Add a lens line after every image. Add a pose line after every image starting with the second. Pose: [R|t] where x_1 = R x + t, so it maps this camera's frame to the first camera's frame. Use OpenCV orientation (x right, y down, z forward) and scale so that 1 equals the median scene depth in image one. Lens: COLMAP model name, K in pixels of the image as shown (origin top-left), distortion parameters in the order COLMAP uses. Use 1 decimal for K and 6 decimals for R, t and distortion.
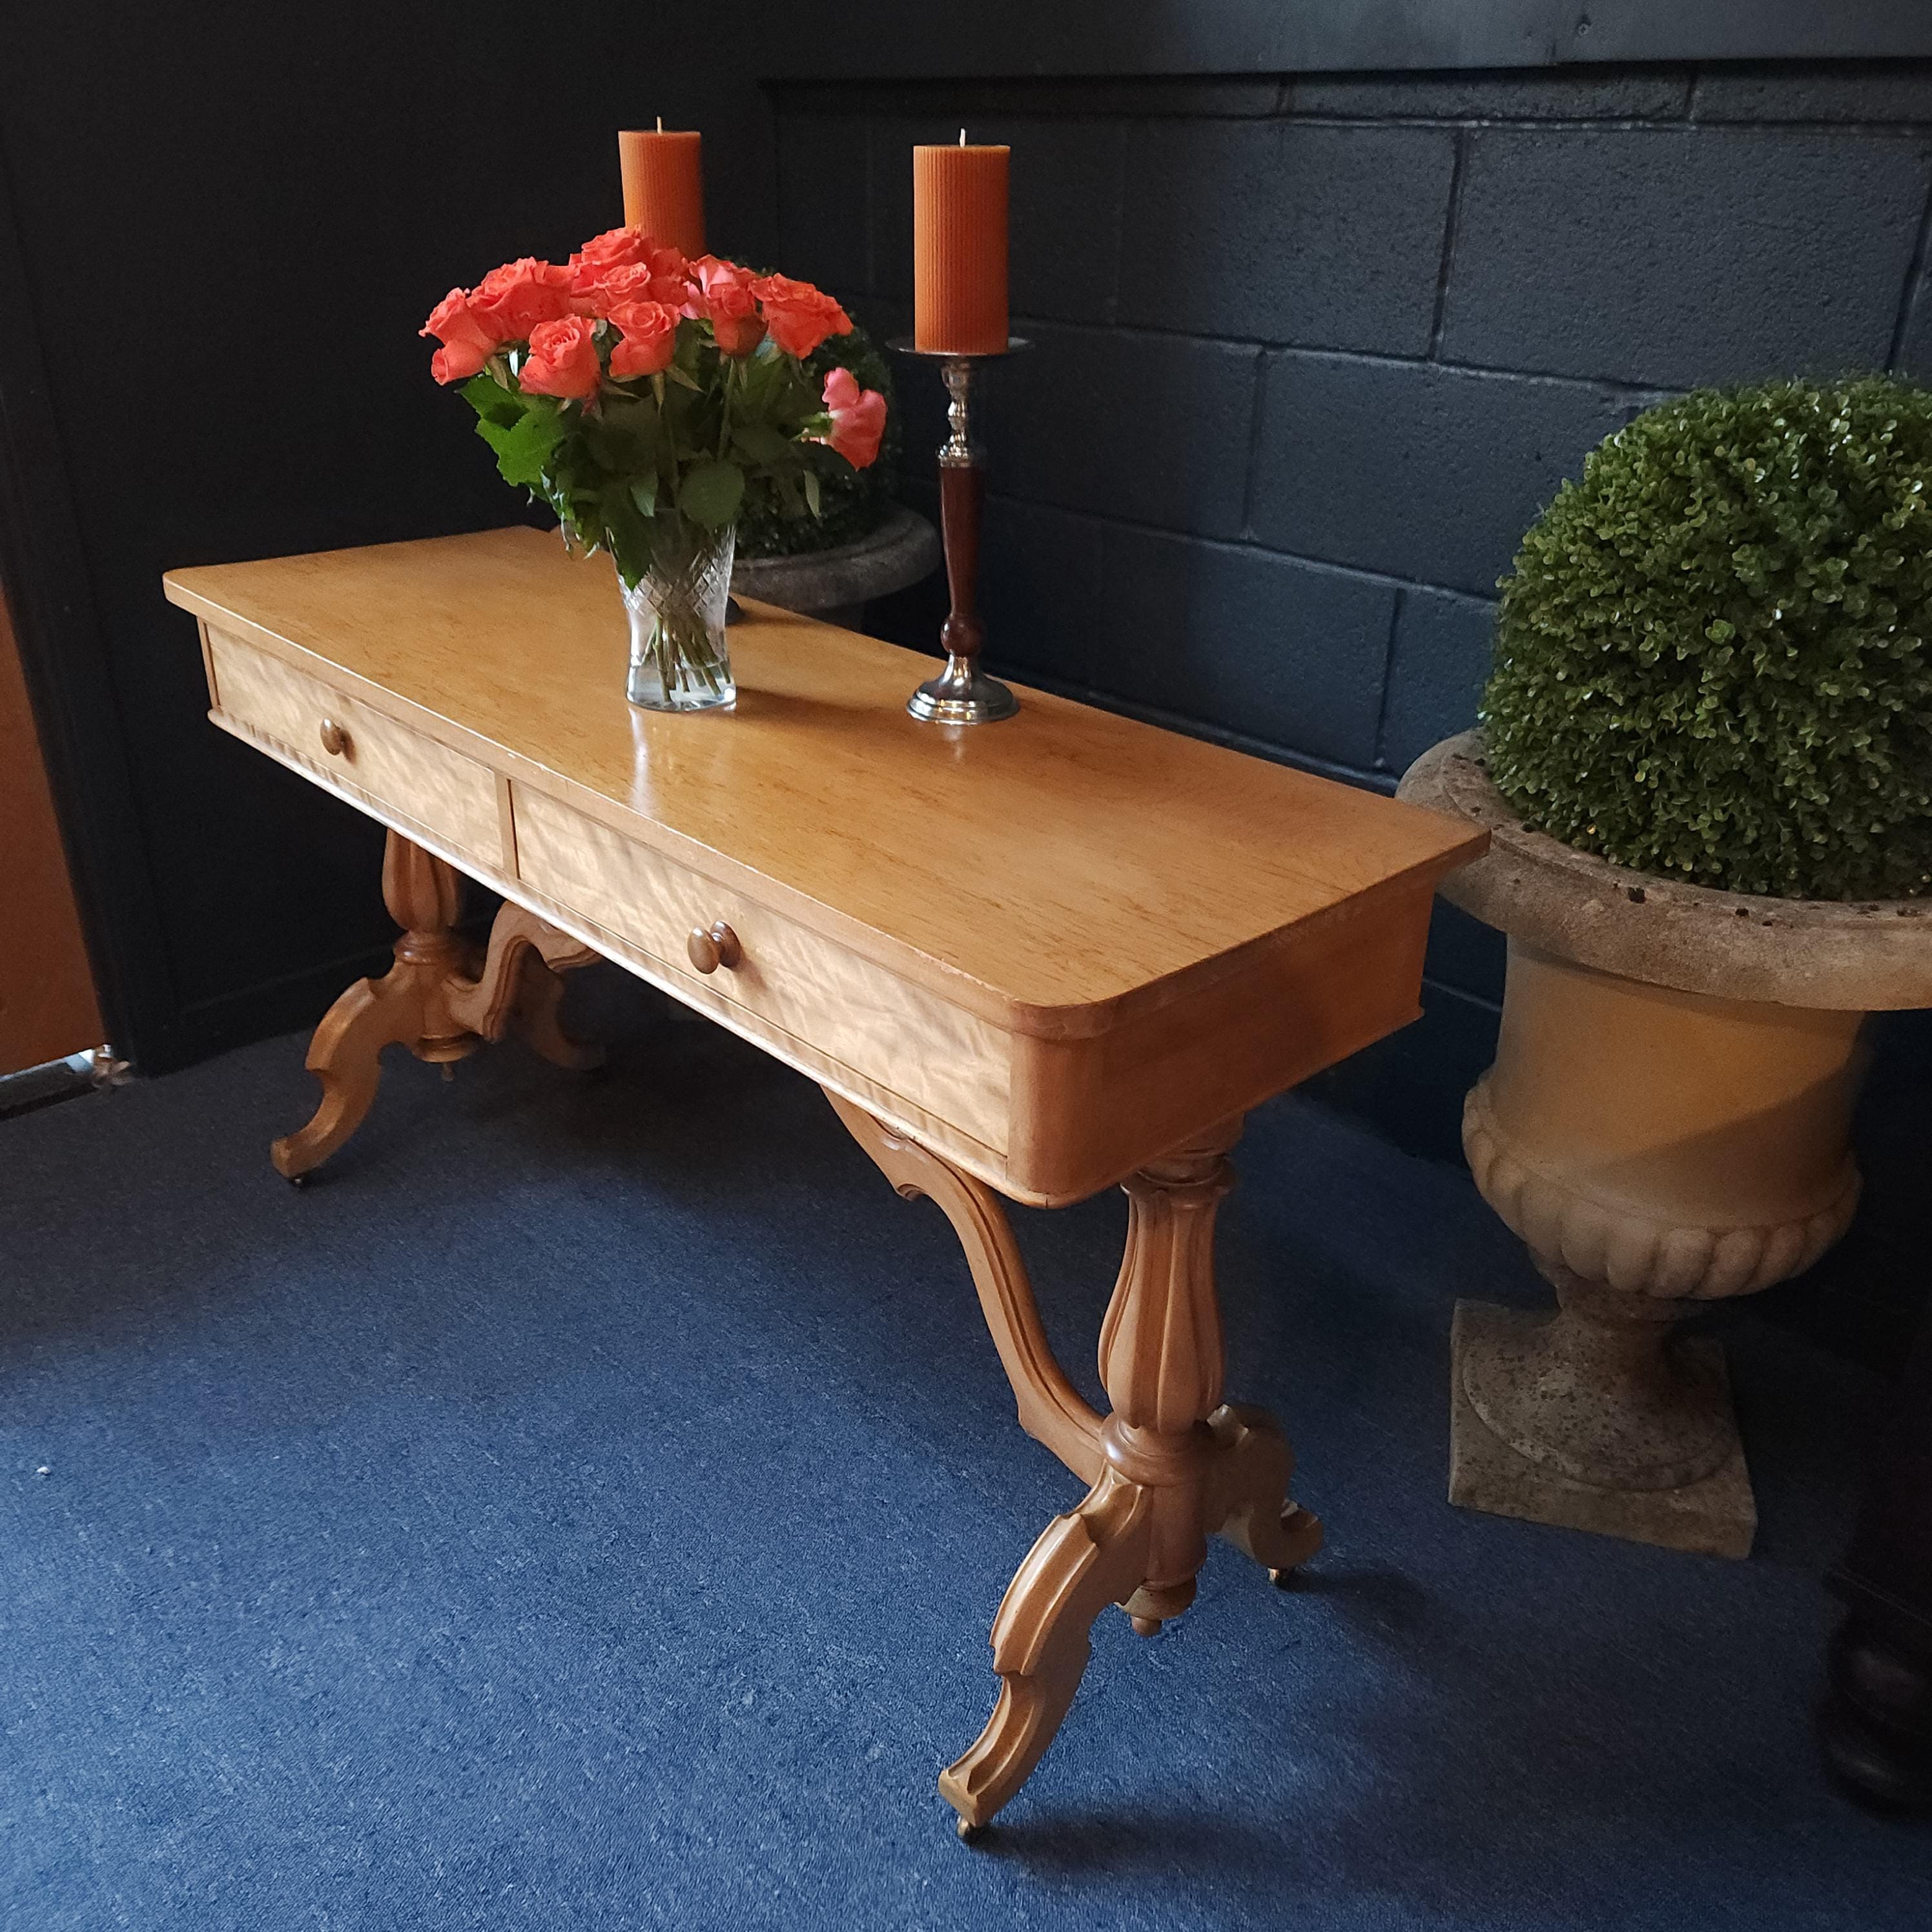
lens RADIAL K [[1757.3, 0, 948.7], [0, 1757.3, 941.6], [0, 0, 1]] dist [0.082984, -0.063787]
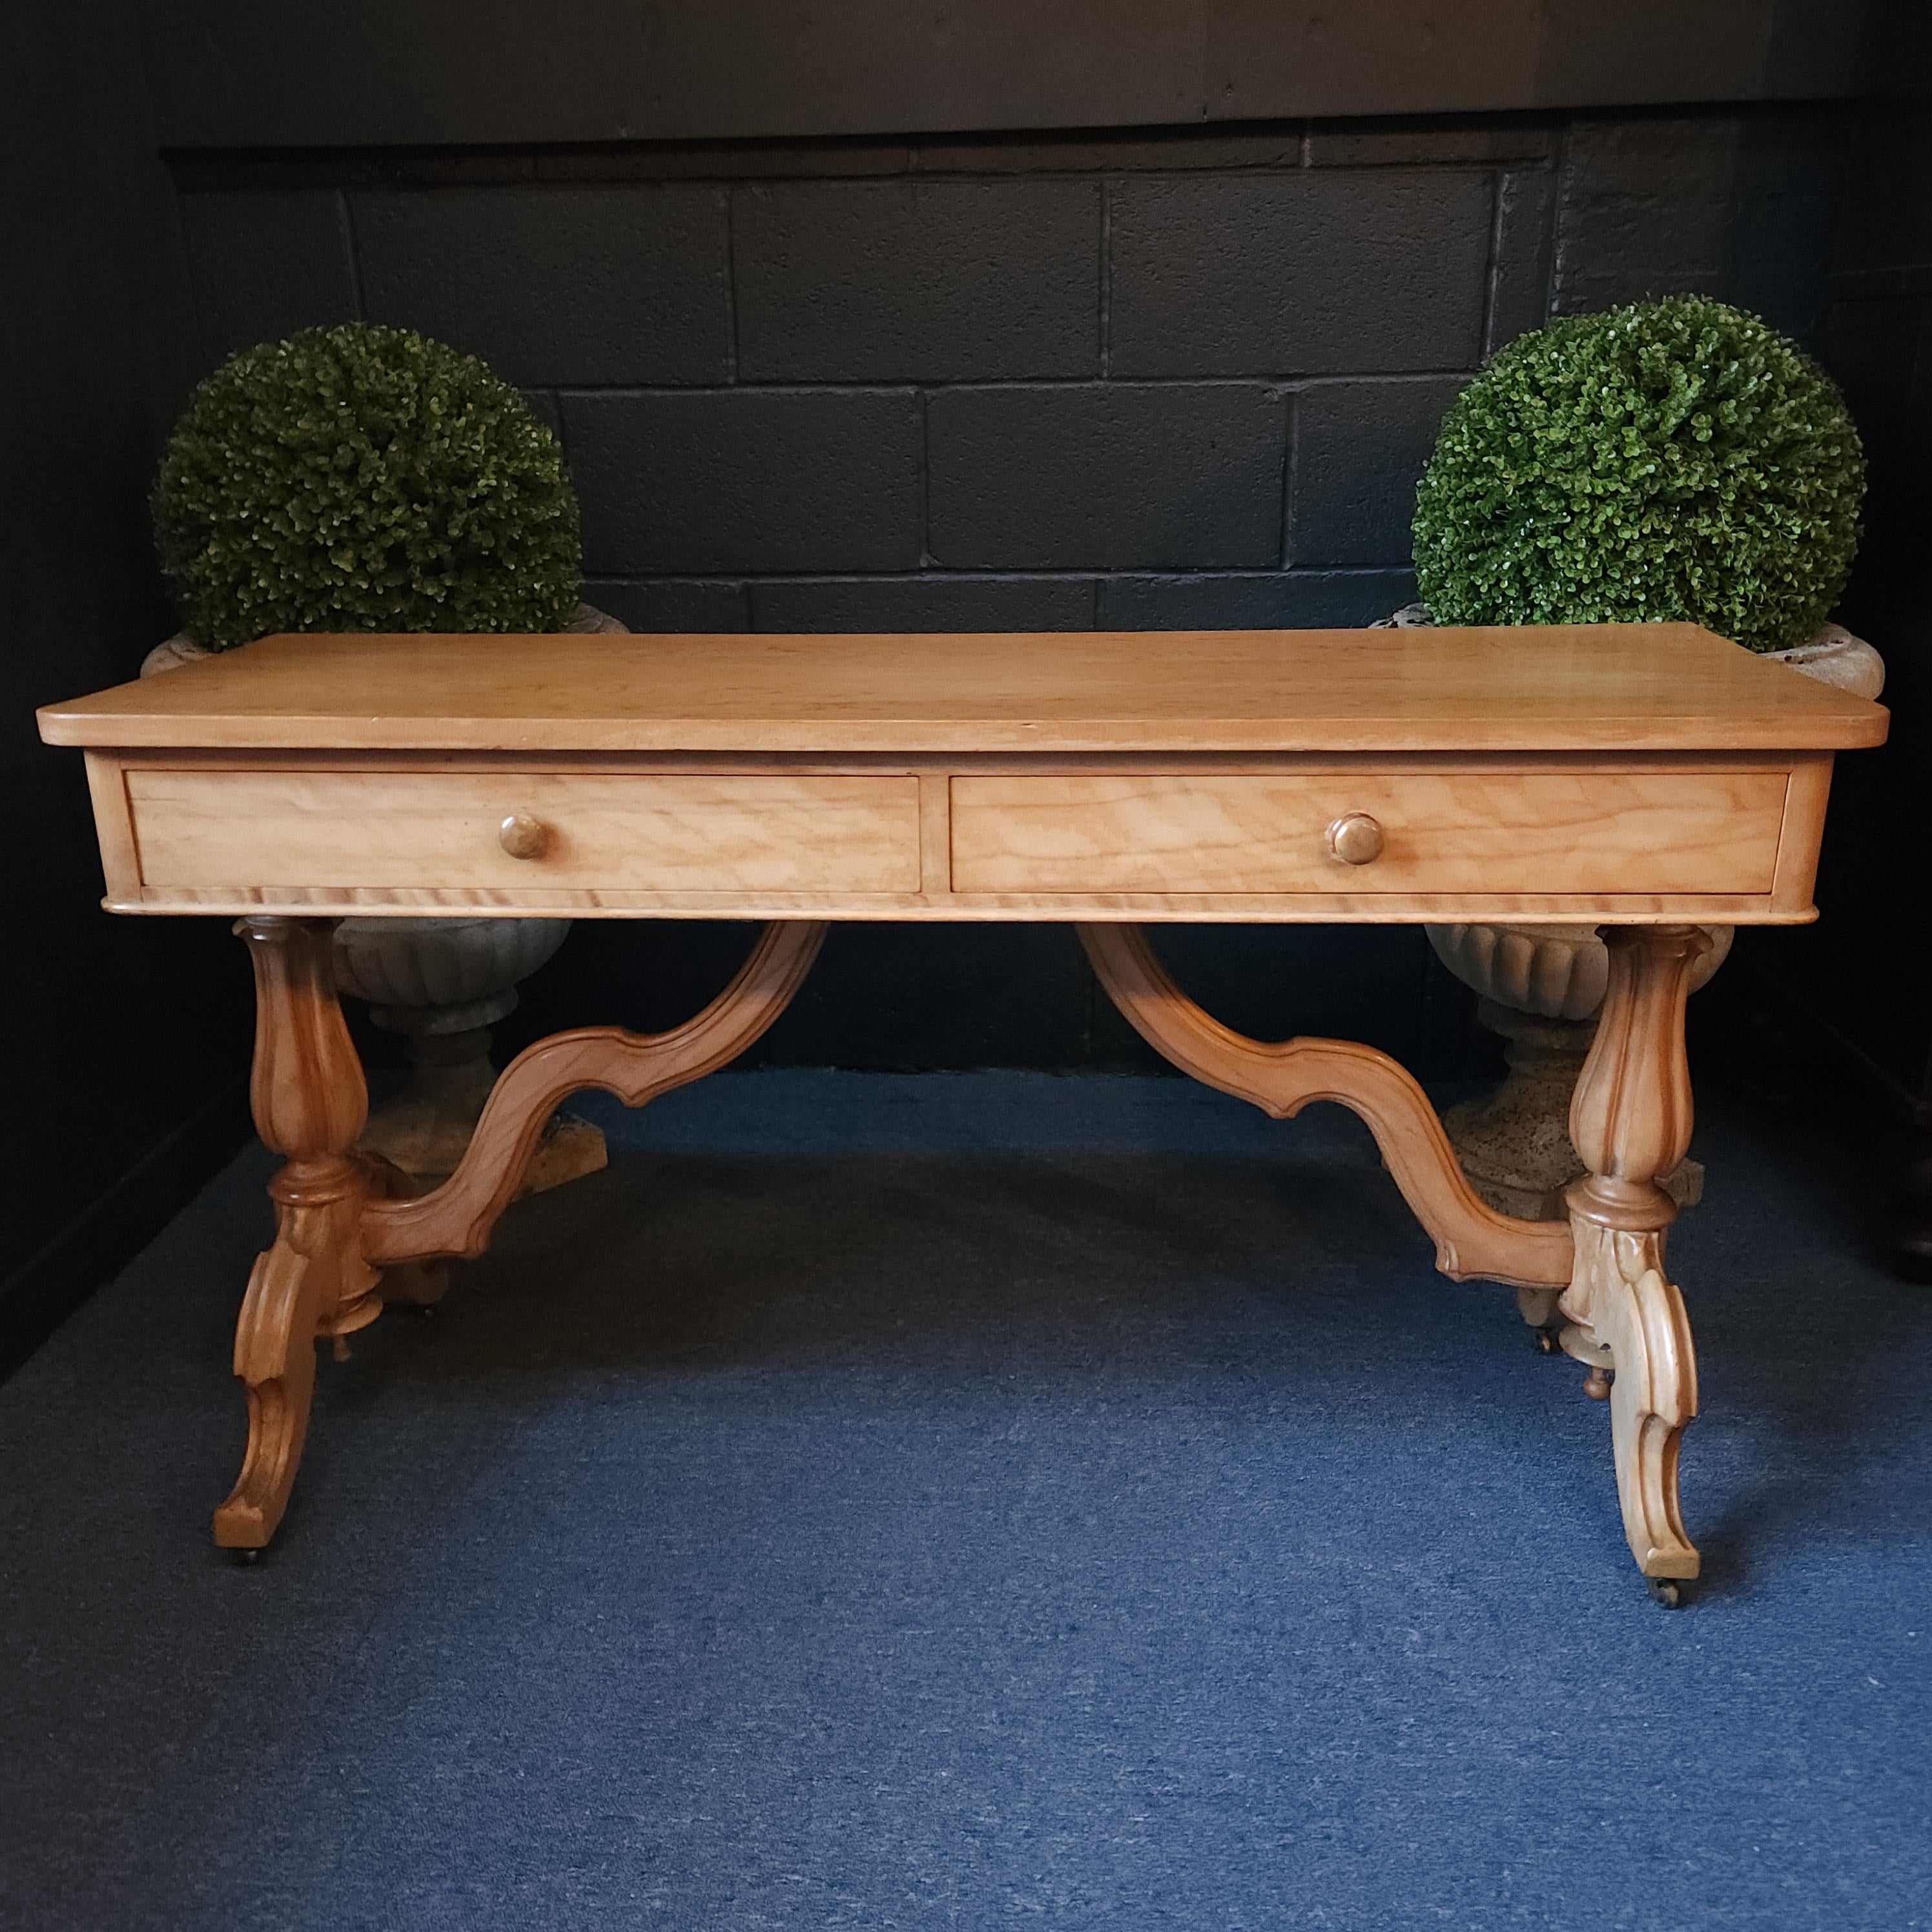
lens RADIAL K [[1729.4, 0, 960.8], [0, 1729.4, 949.1], [0, 0, 1]] dist [0.081865, -0.074259]
pose [[0.717323, -0.245833, 0.651931, -0.711348], [0.317974, 0.948069, 0.007634, -0.012789], [-0.619952, 0.201821, 0.758240, 0.306119]]
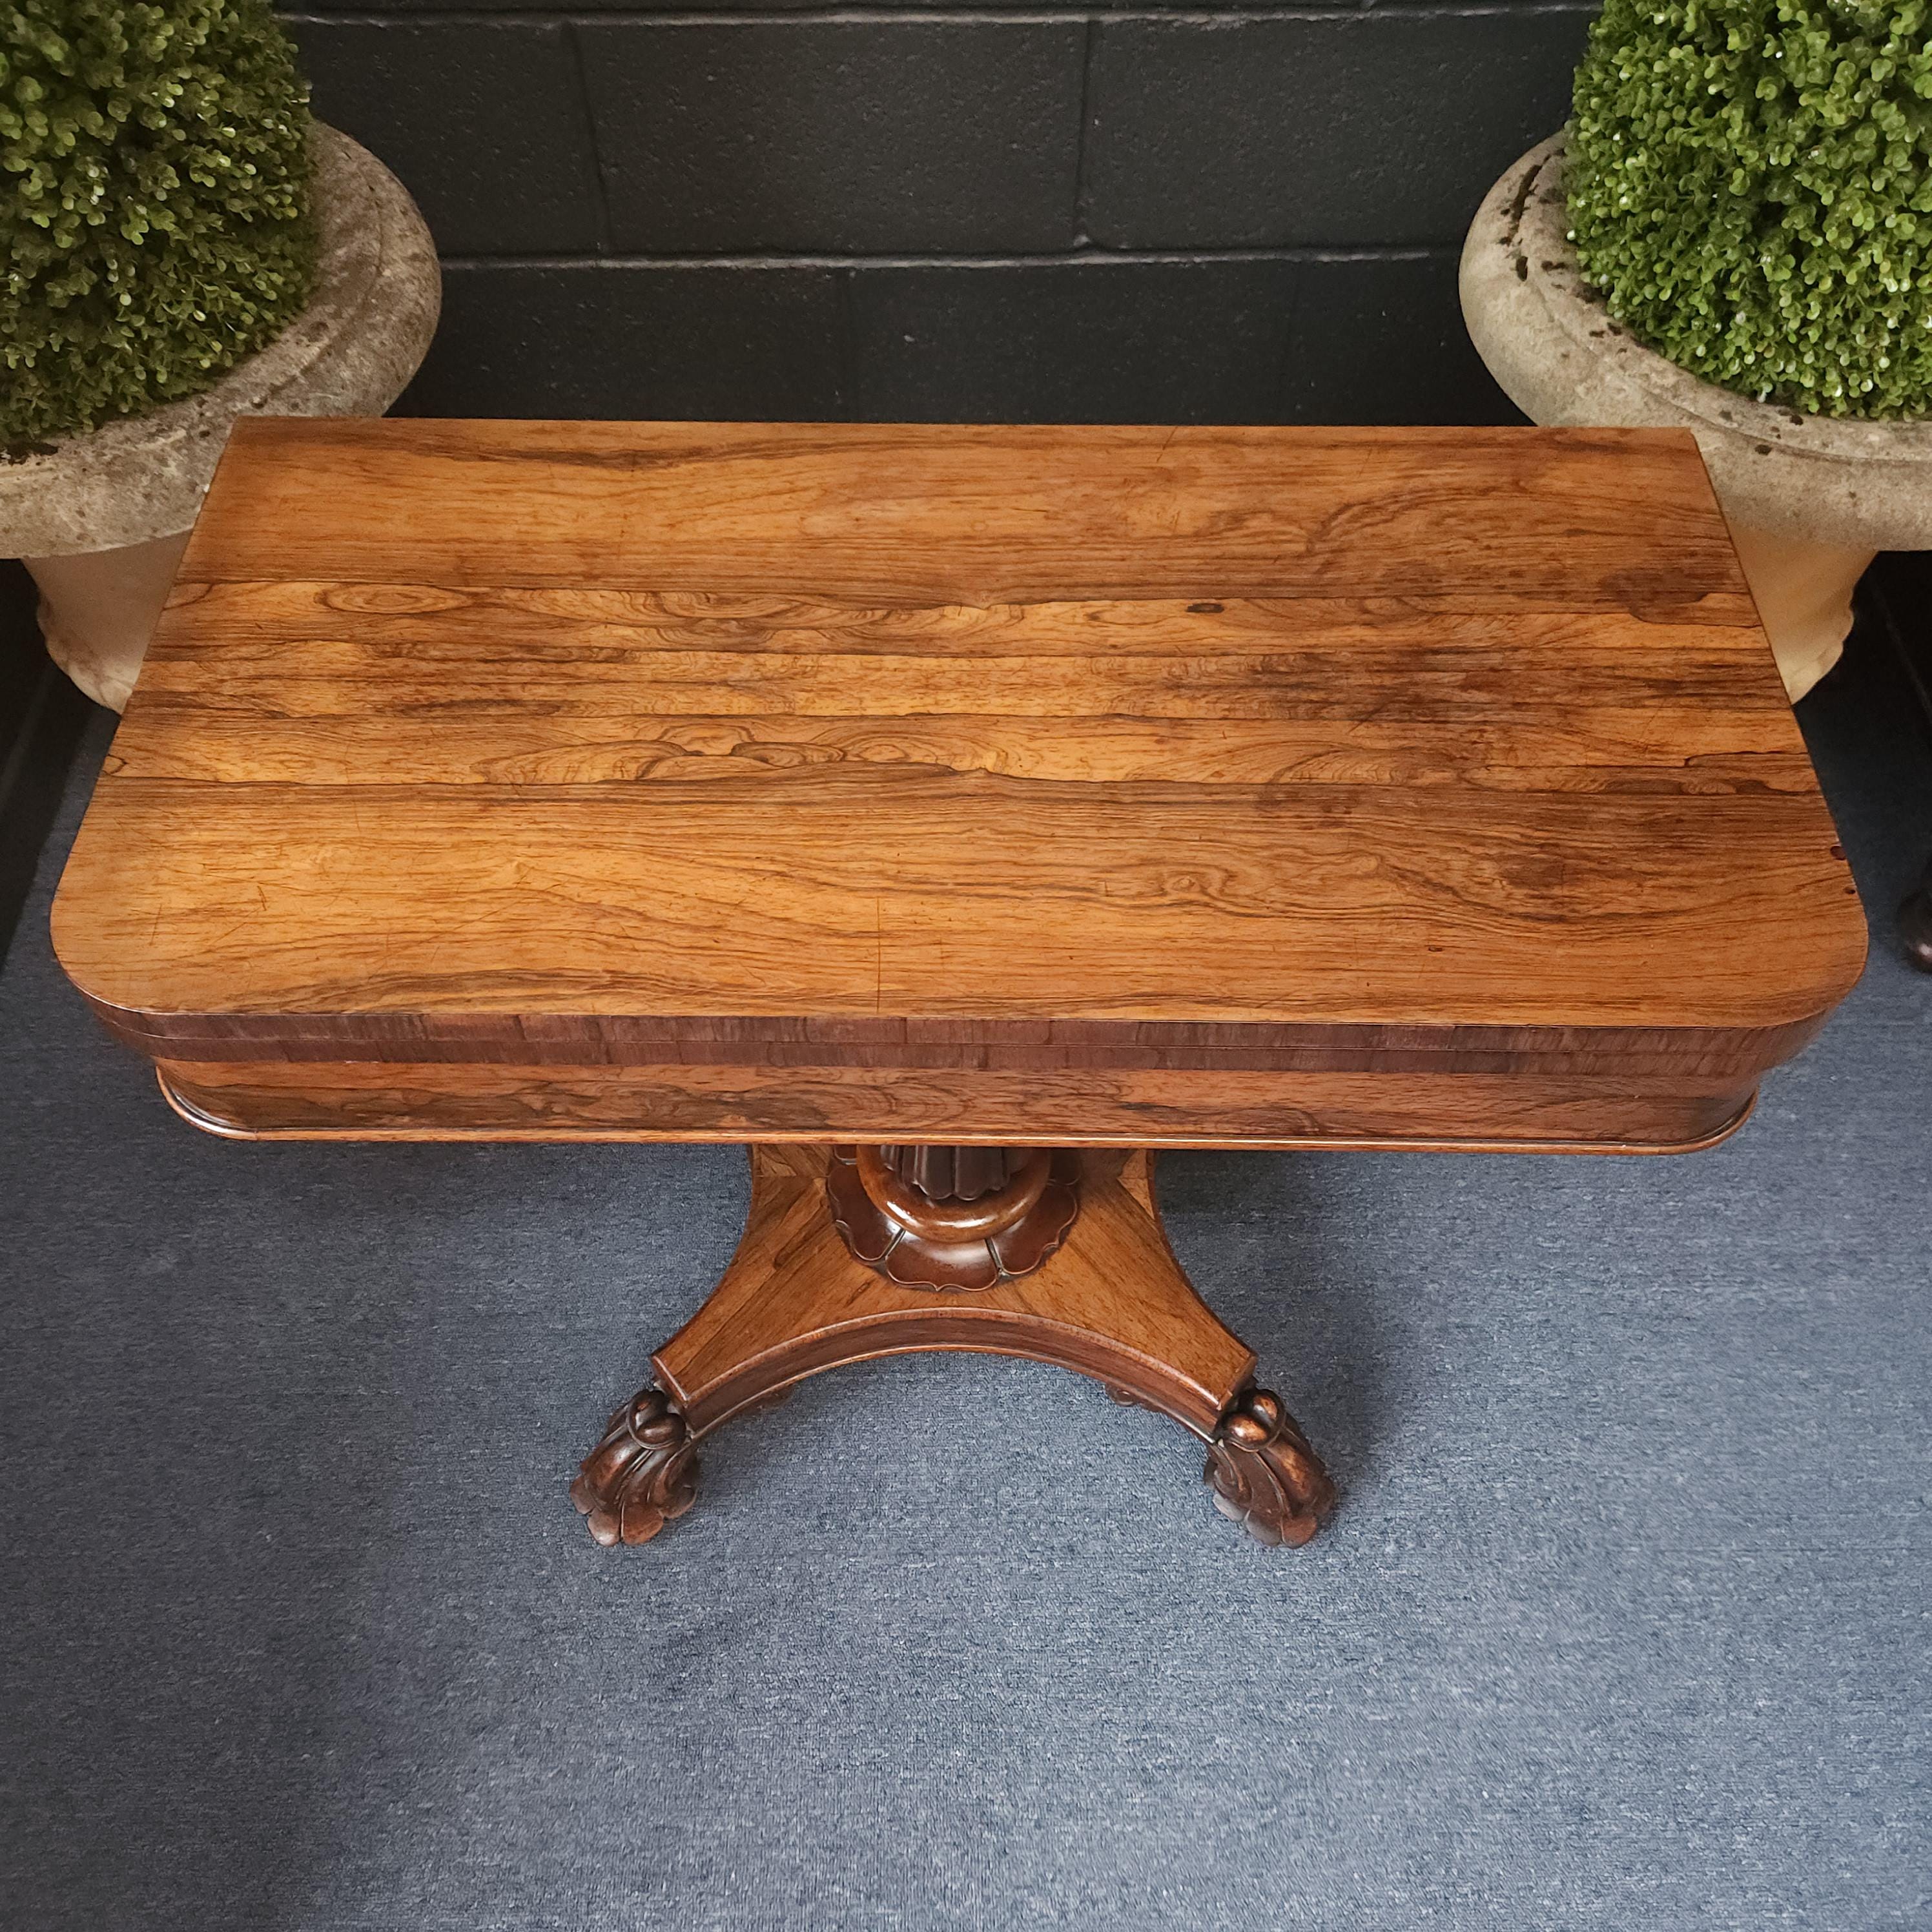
lens RADIAL K [[1743.6, 0, 951.5], [0, 1743.6, 965.8], [0, 0, 1]] dist [0.066093, -0.060102]
pose [[0.670880, -0.617066, 0.411279, -0.427816], [0.322161, 0.742059, 0.587844, -0.438802], [-0.667931, -0.261875, 0.696627, 0.473127]]
